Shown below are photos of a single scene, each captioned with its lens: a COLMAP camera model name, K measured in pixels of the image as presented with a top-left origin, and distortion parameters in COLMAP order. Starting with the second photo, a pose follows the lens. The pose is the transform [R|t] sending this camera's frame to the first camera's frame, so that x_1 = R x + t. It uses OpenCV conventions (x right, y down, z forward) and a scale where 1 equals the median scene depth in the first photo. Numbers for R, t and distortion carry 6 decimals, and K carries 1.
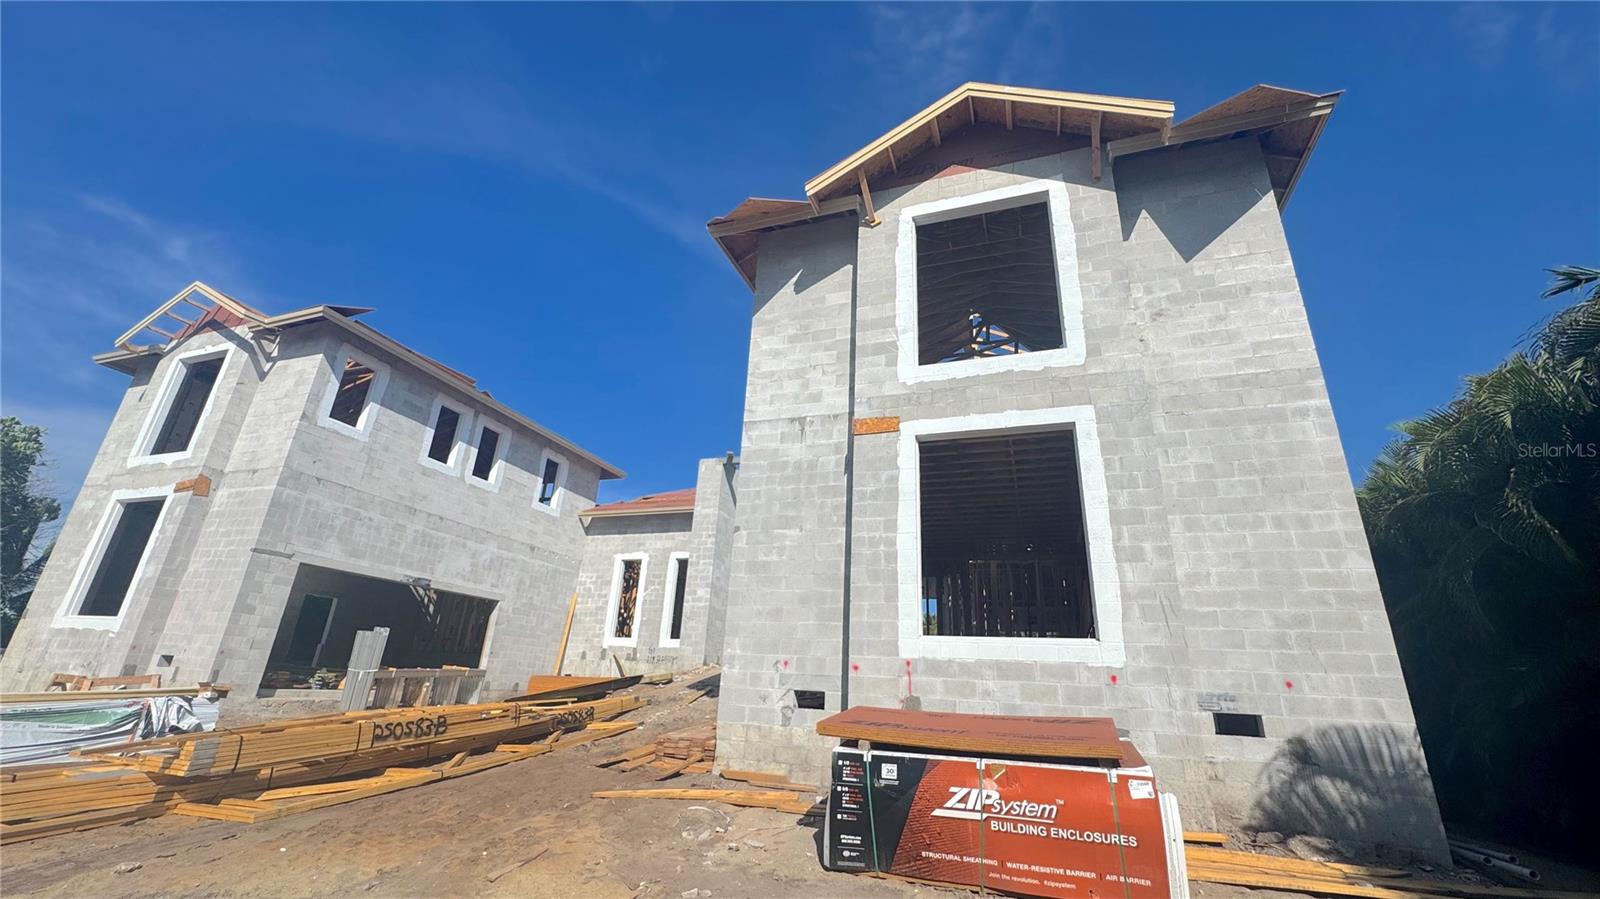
lens RADIAL K [[635.9, 0, 800.9], [0, 635.9, 449.1], [0, 0, 1]] dist [-0.004534, 0.000175]
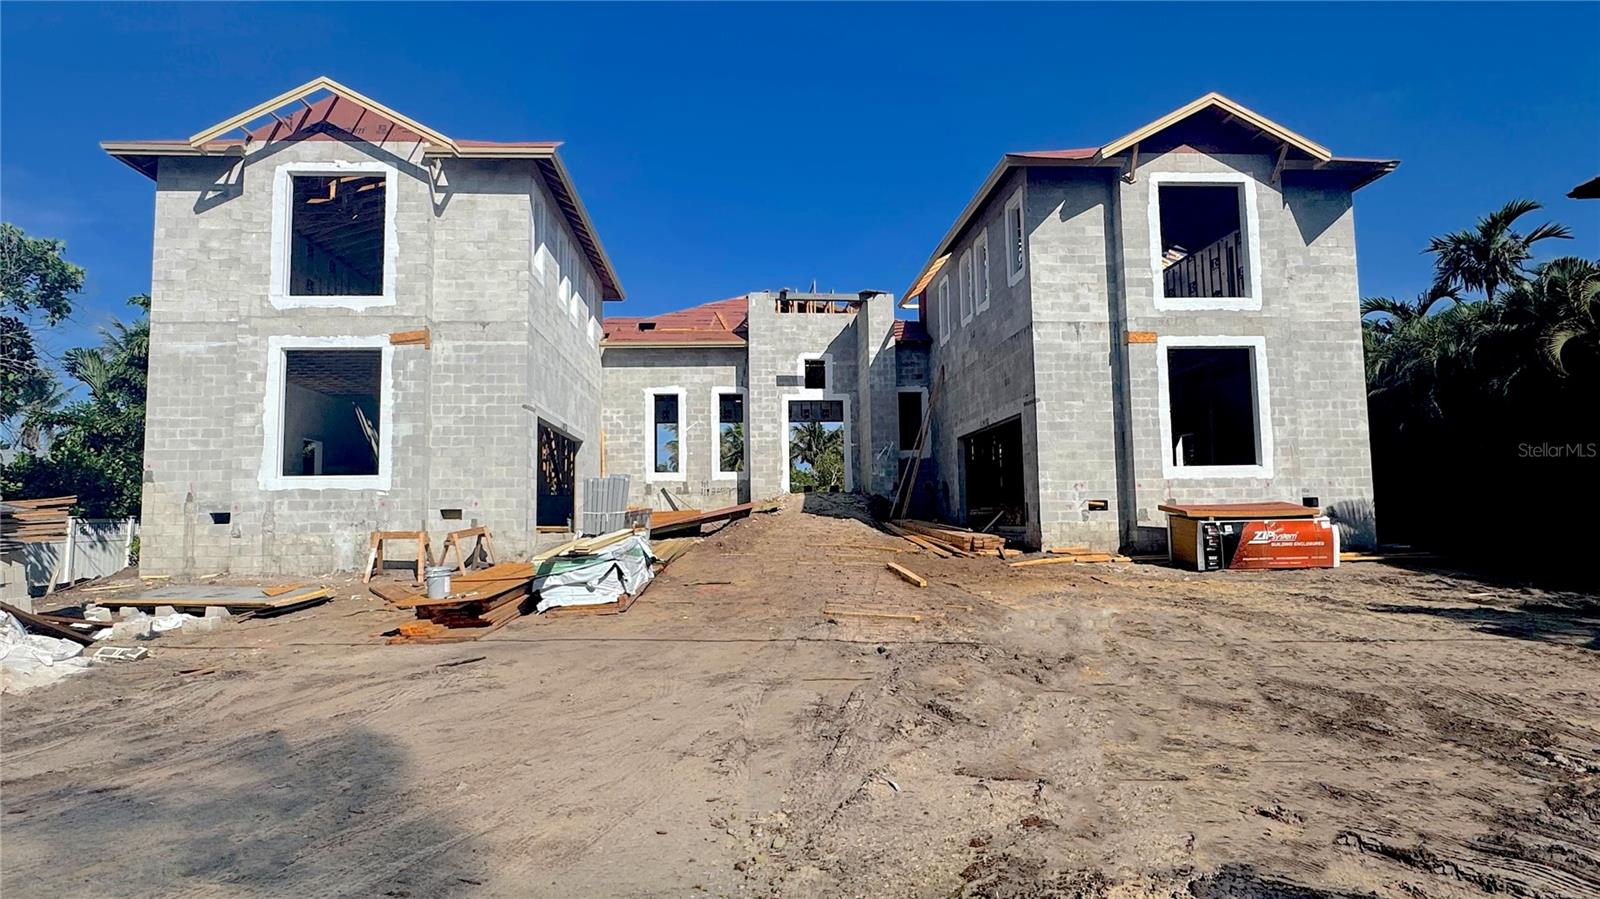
lens RADIAL K [[868.0, 0, 800.1], [0, 868.0, 447.8], [0, 0, 1]] dist [-0.004800, -0.000606]
pose [[0.916224, -0.029704, 0.399563, -1.428457], [-0.082961, 0.961572, 0.261720, -0.249995], [-0.391982, -0.272942, 0.878551, -0.578550]]
